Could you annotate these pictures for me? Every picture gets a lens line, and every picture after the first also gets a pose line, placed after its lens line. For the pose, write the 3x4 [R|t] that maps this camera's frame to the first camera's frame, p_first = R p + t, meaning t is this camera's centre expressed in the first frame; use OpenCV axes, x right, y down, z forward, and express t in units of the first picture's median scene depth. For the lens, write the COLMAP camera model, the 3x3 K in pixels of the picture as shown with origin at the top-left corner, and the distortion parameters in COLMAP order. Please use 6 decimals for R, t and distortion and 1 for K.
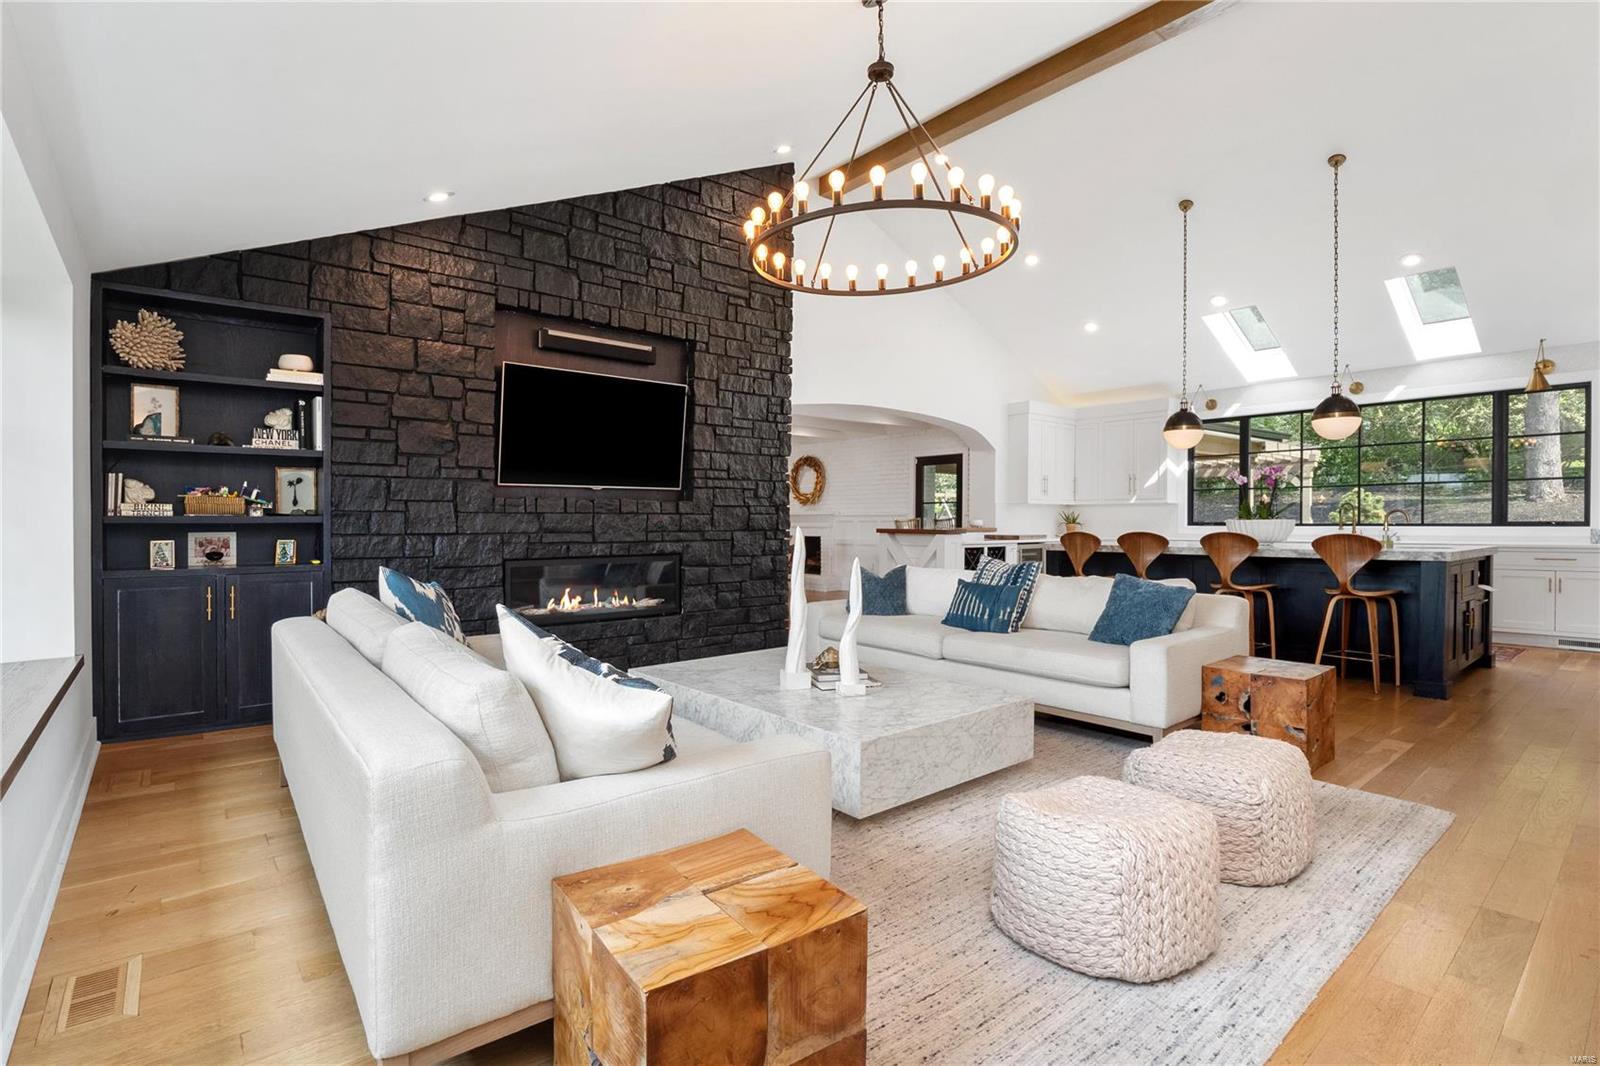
lens RADIAL K [[762.4, 0, 794.5], [0, 762.4, 514.6], [0, 0, 1]] dist [-0.013420, -0.001747]
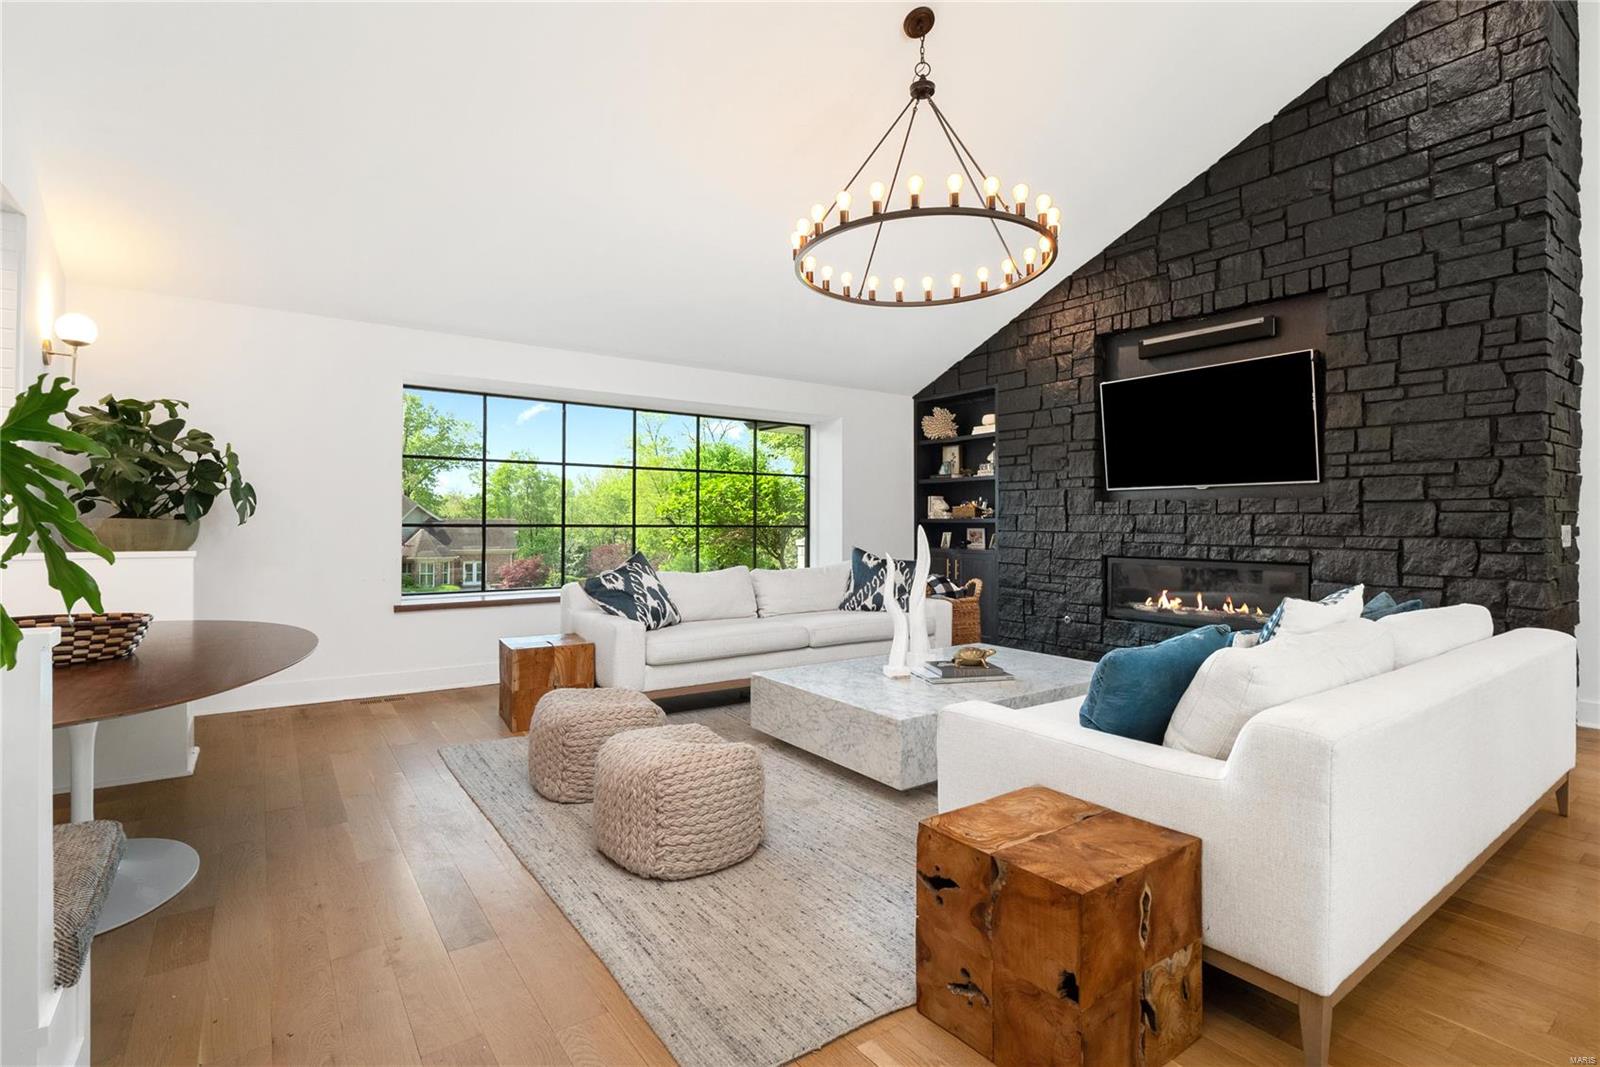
lens RADIAL K [[742.1, 0, 782.7], [0, 742.1, 516.4], [0, 0, 1]] dist [-0.027191, -0.000493]
pose [[-0.089854, -0.008465, -0.995919, 0.789800], [0.002621, 0.999958, -0.008736, 0.008671], [0.995952, -0.003395, -0.089828, 0.635387]]
